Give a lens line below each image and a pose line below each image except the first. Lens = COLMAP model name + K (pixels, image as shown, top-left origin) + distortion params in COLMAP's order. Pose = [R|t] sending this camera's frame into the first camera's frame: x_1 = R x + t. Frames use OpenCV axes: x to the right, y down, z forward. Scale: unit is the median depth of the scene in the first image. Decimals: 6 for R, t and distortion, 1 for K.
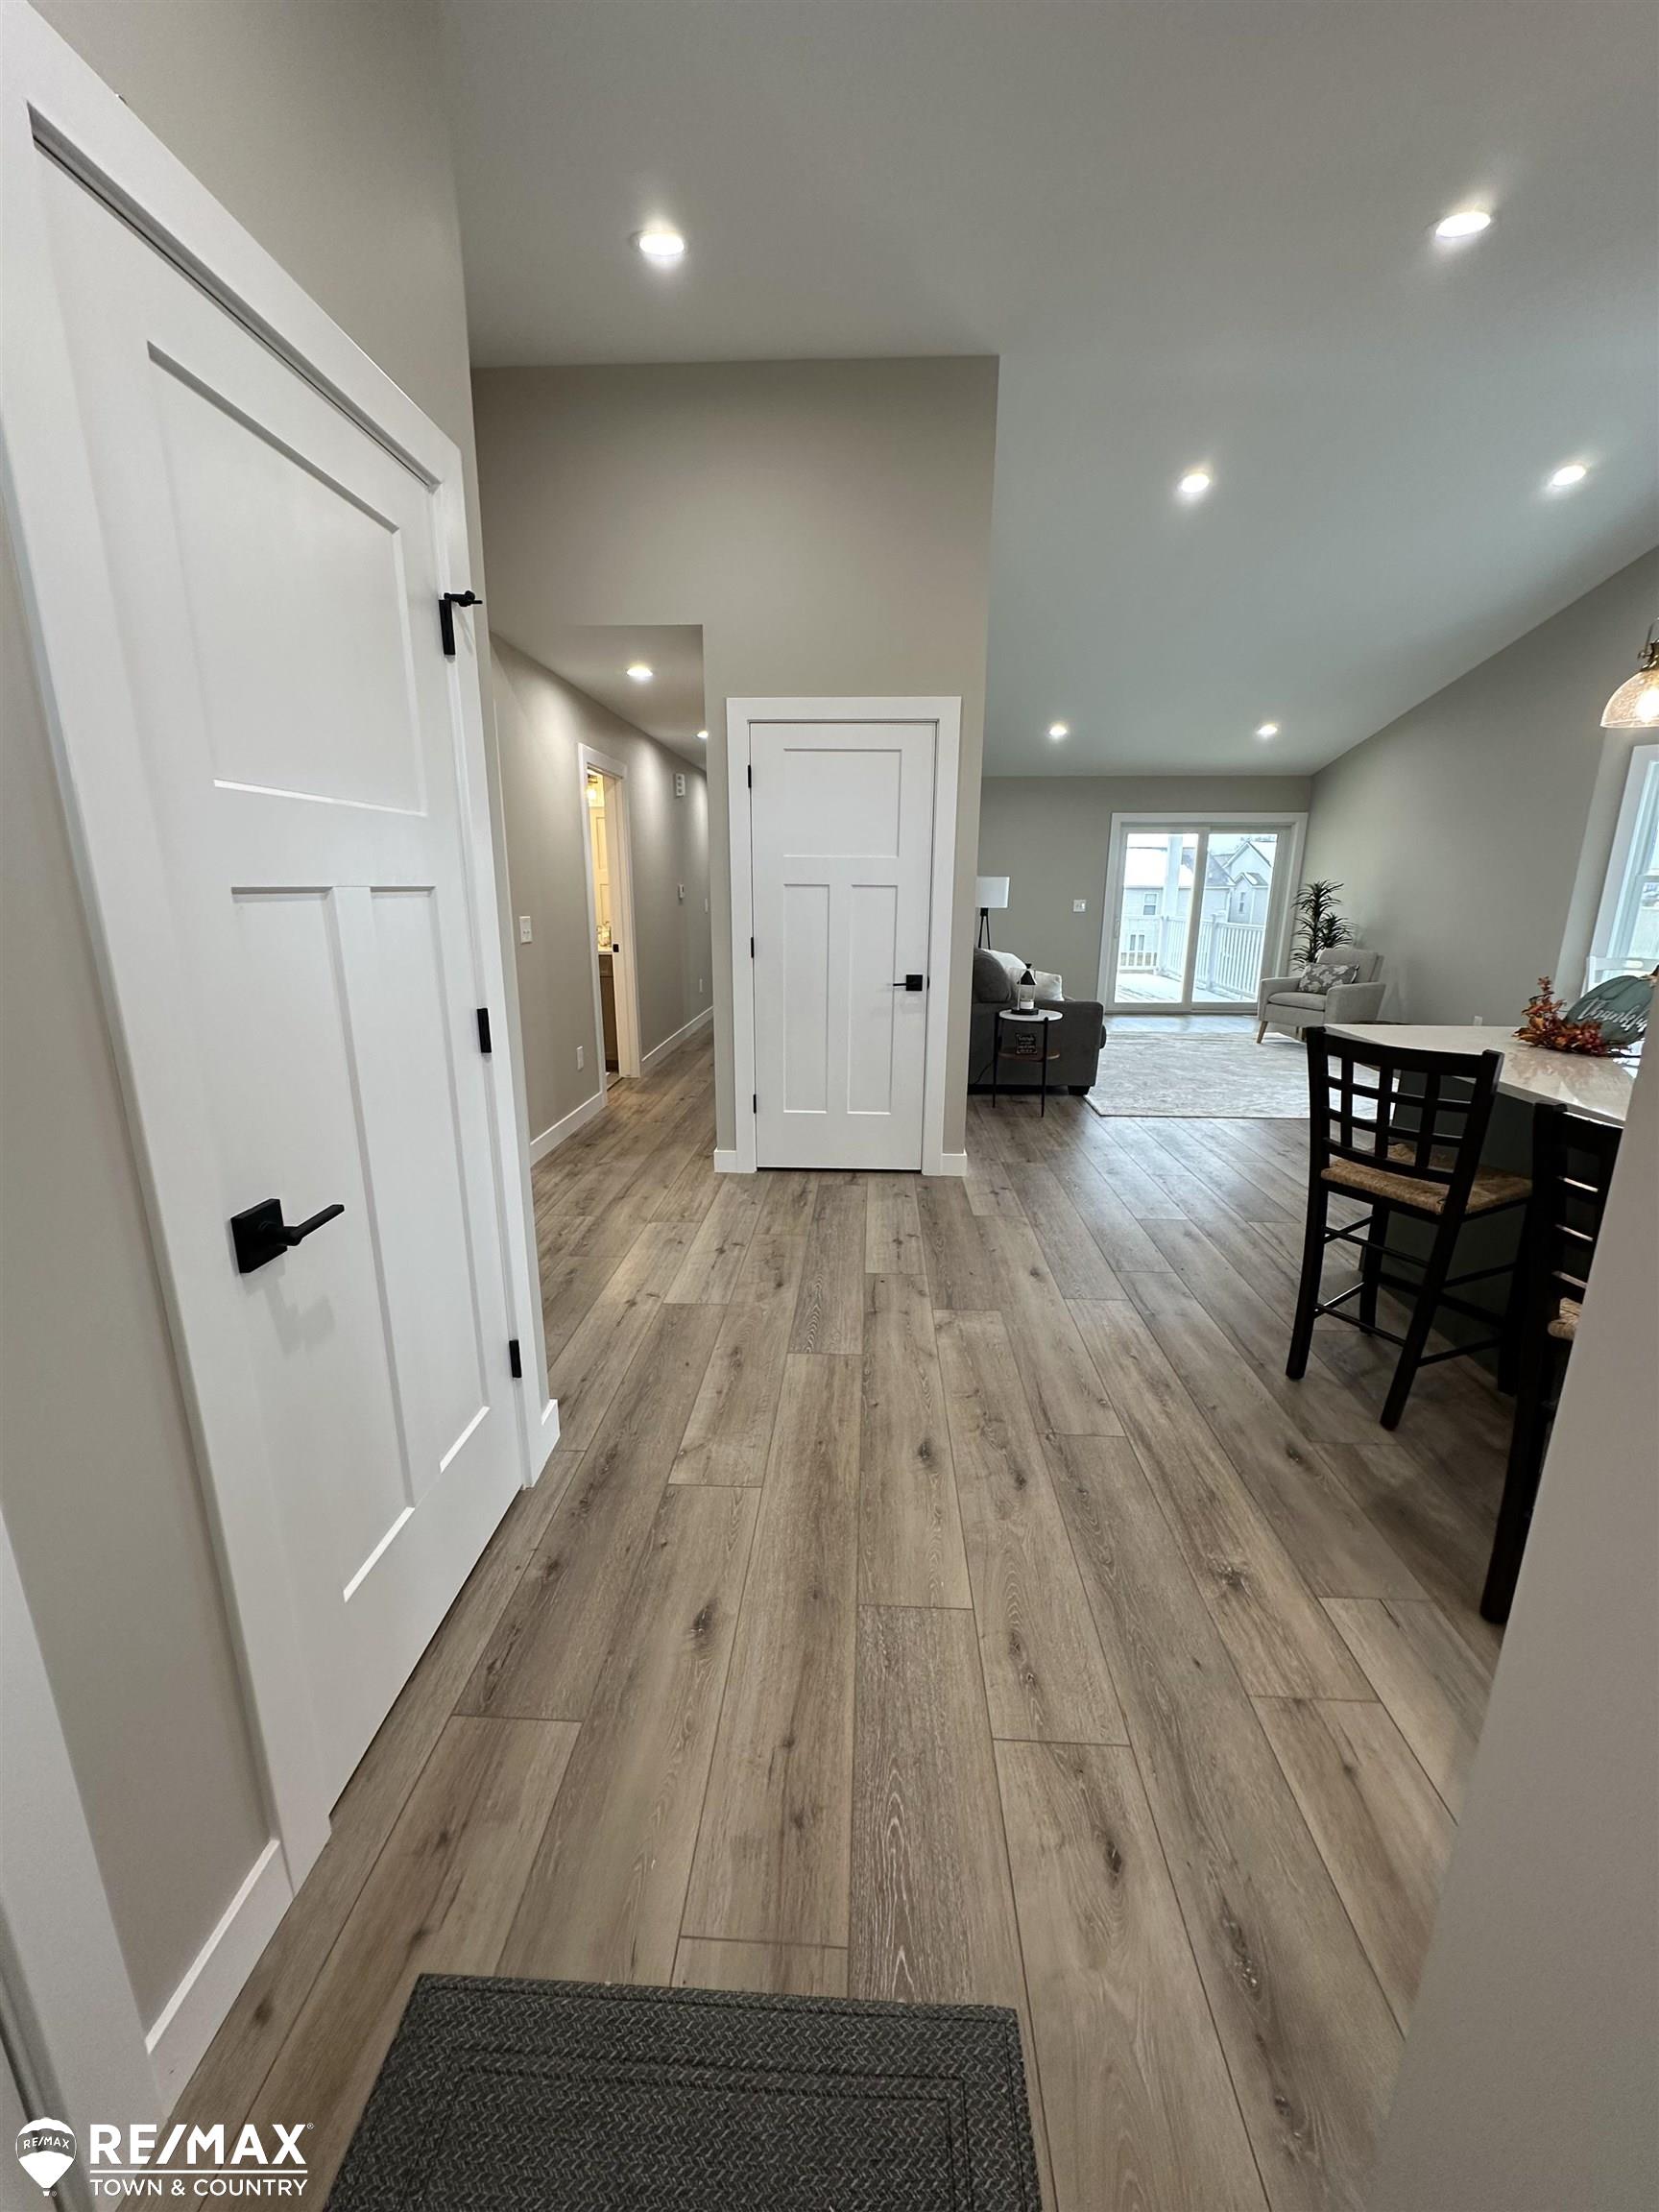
lens RADIAL K [[875.8, 0, 825.6], [0, 875.8, 1104.5], [0, 0, 1]] dist [-0.002108, 0.000651]
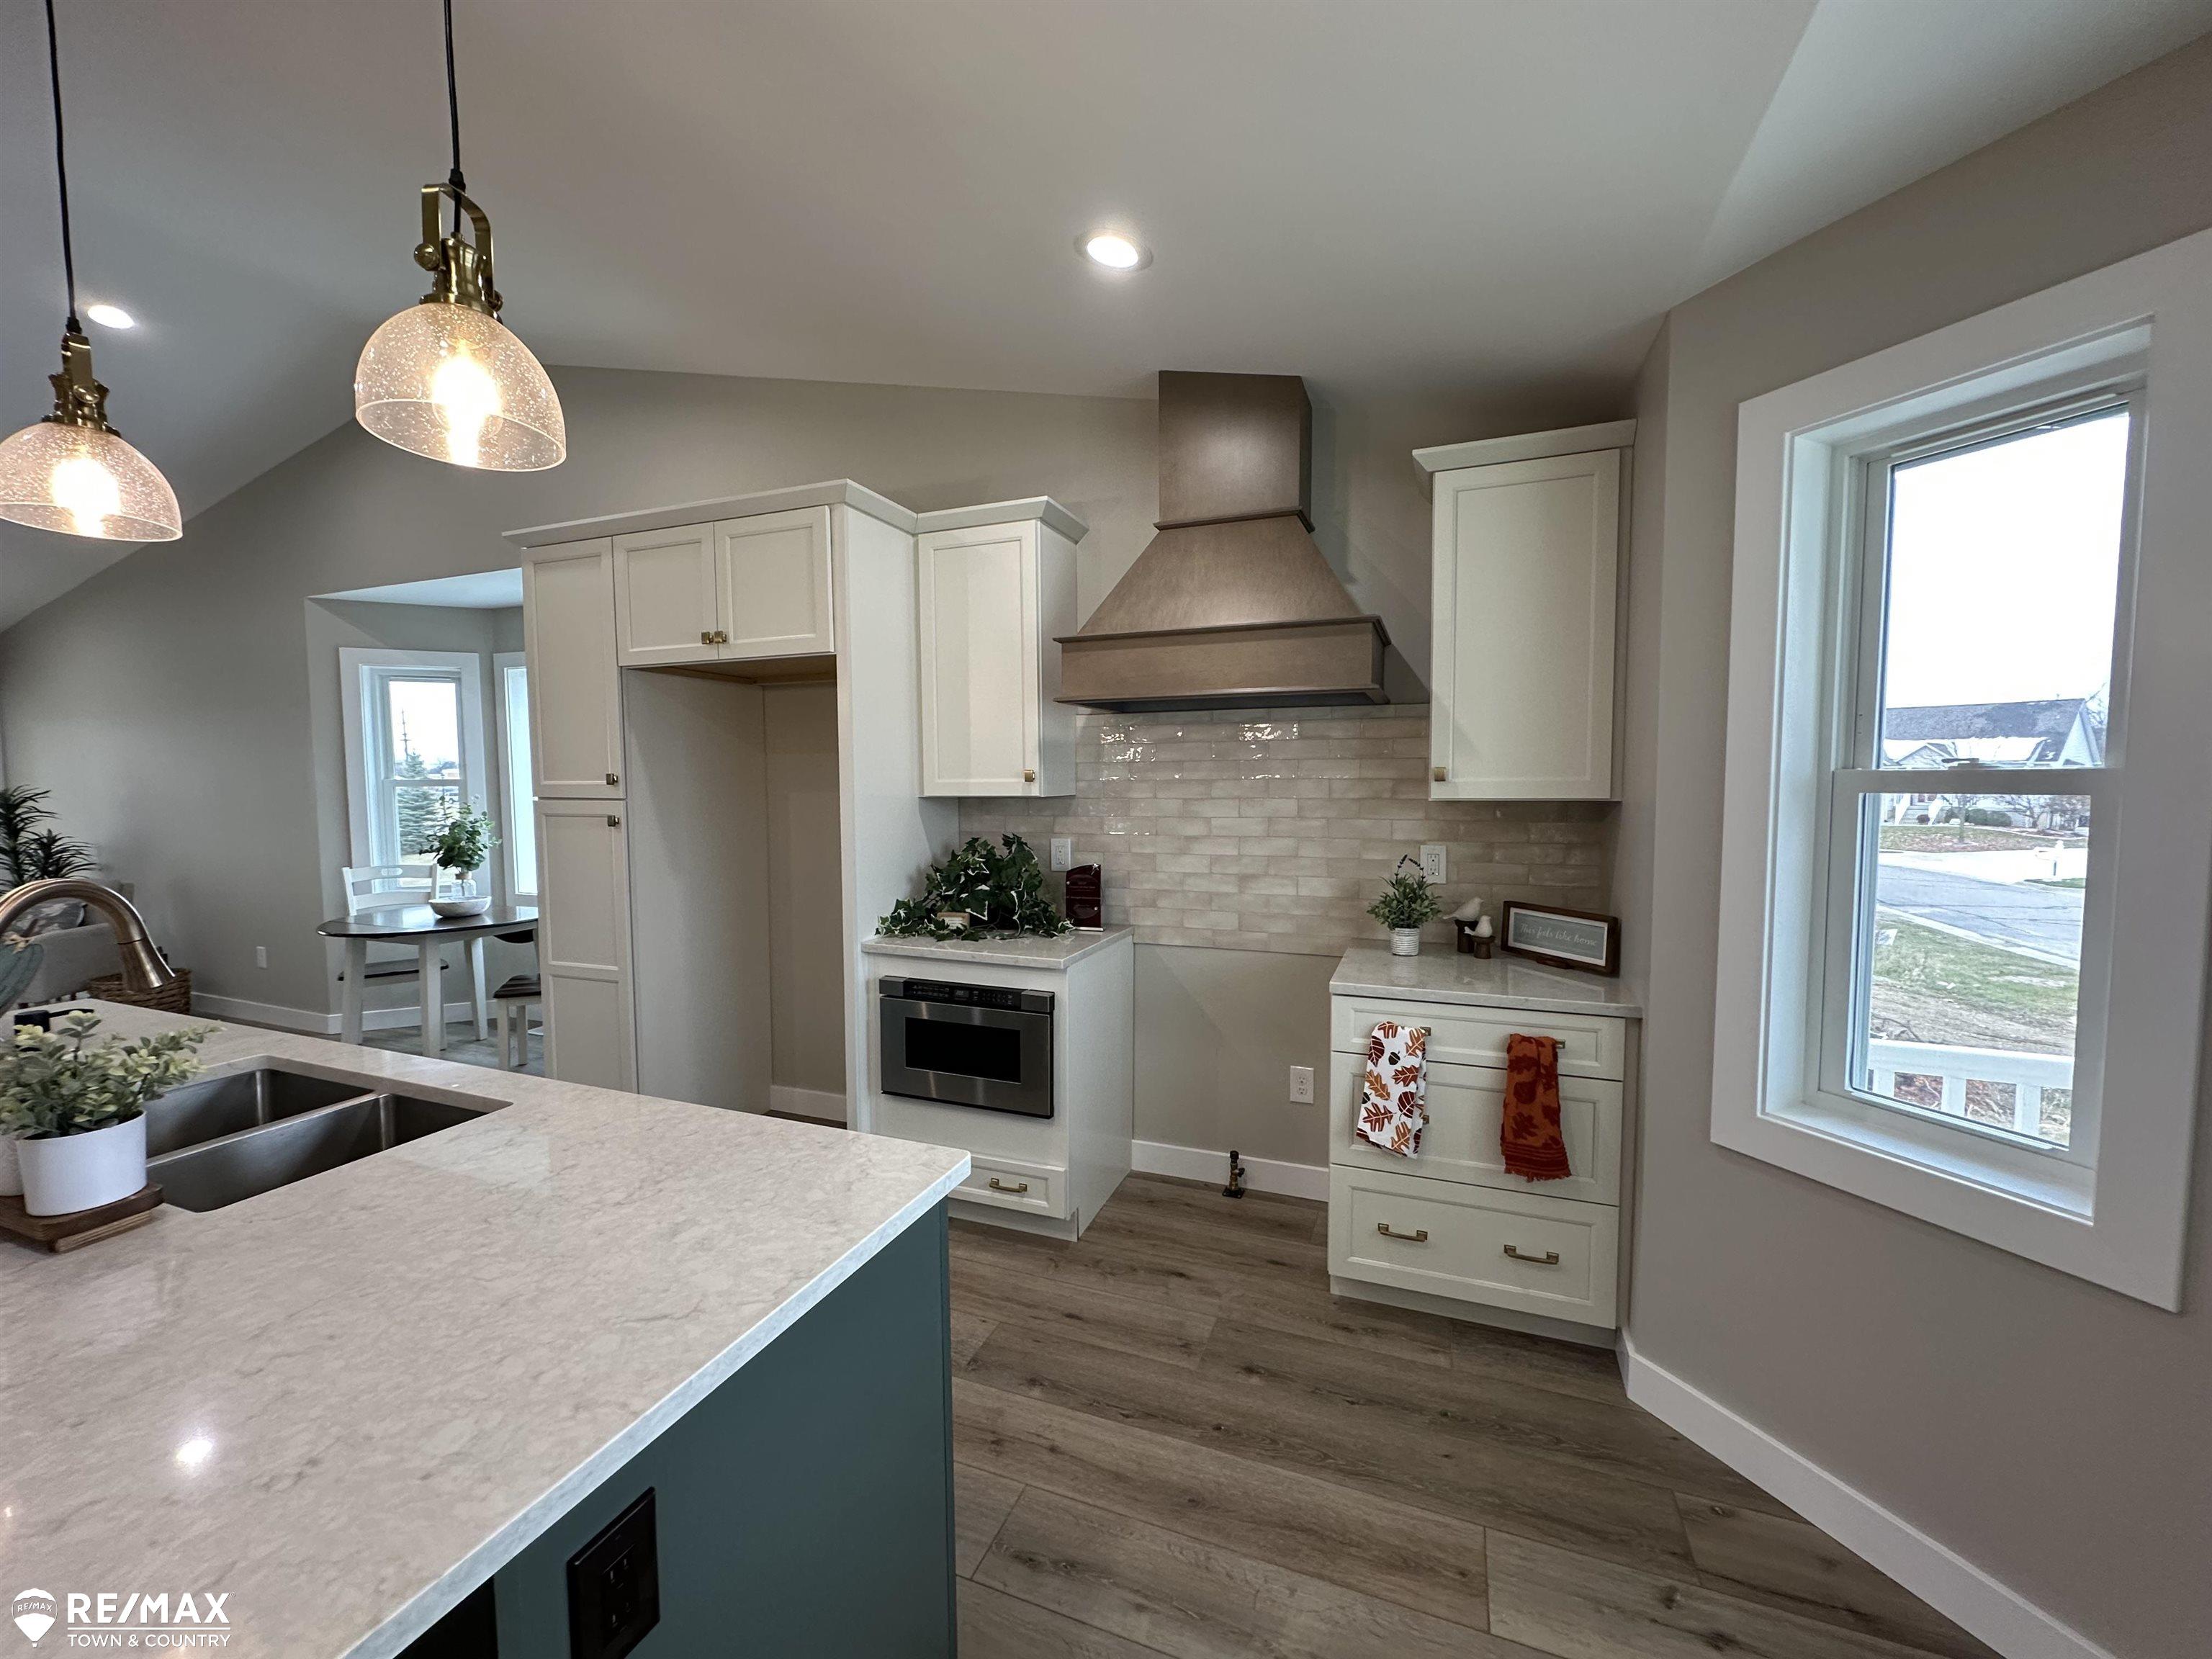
lens RADIAL K [[875.8, 0, 1103.8], [0, 875.8, 835.9], [0, 0, 1]] dist [-0.002108, 0.000651]
pose [[0.310496, -0.067115, 0.948202, 0.425266], [0.237861, 0.971256, -0.009143, -0.010609], [-0.920334, 0.228380, 0.317535, -0.023287]]
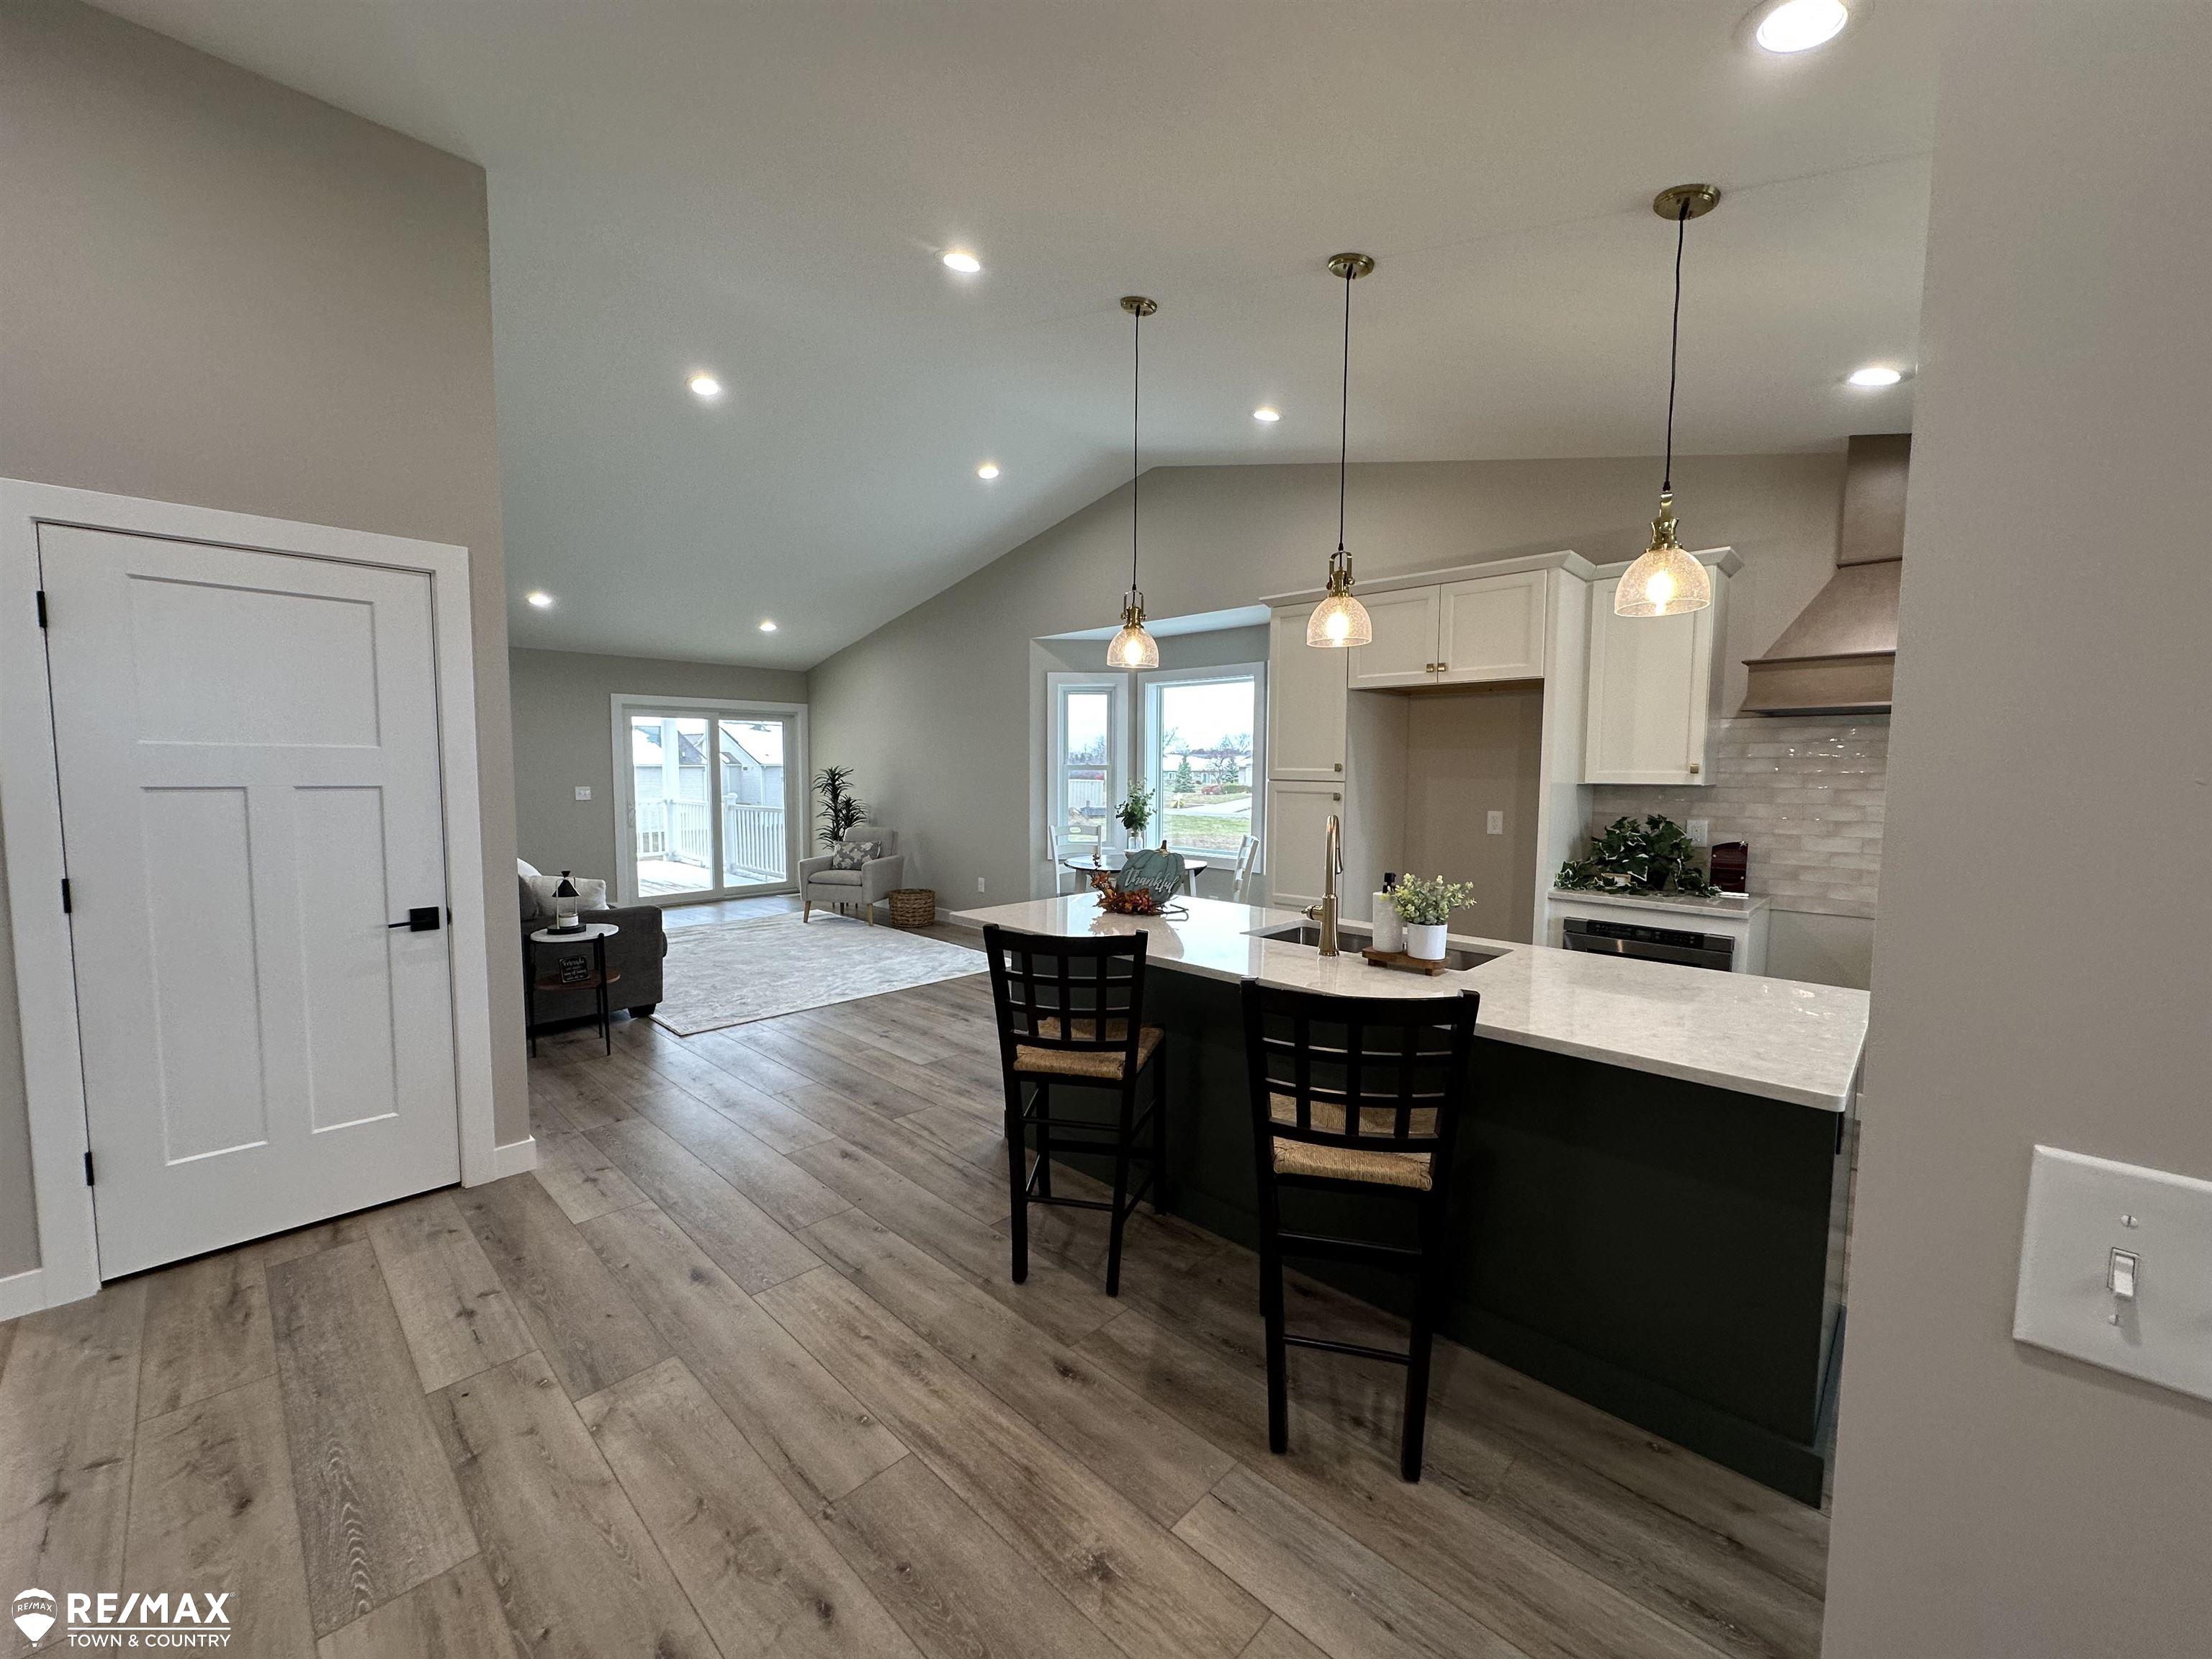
lens RADIAL K [[875.8, 0, 1108.4], [0, 875.8, 831.6], [0, 0, 1]] dist [-0.002108, 0.000651]
pose [[0.653904, -0.057878, 0.754361, -0.081490], [0.182445, 0.979708, -0.082981, -0.059933], [-0.734251, 0.191890, 0.651194, 0.147437]]
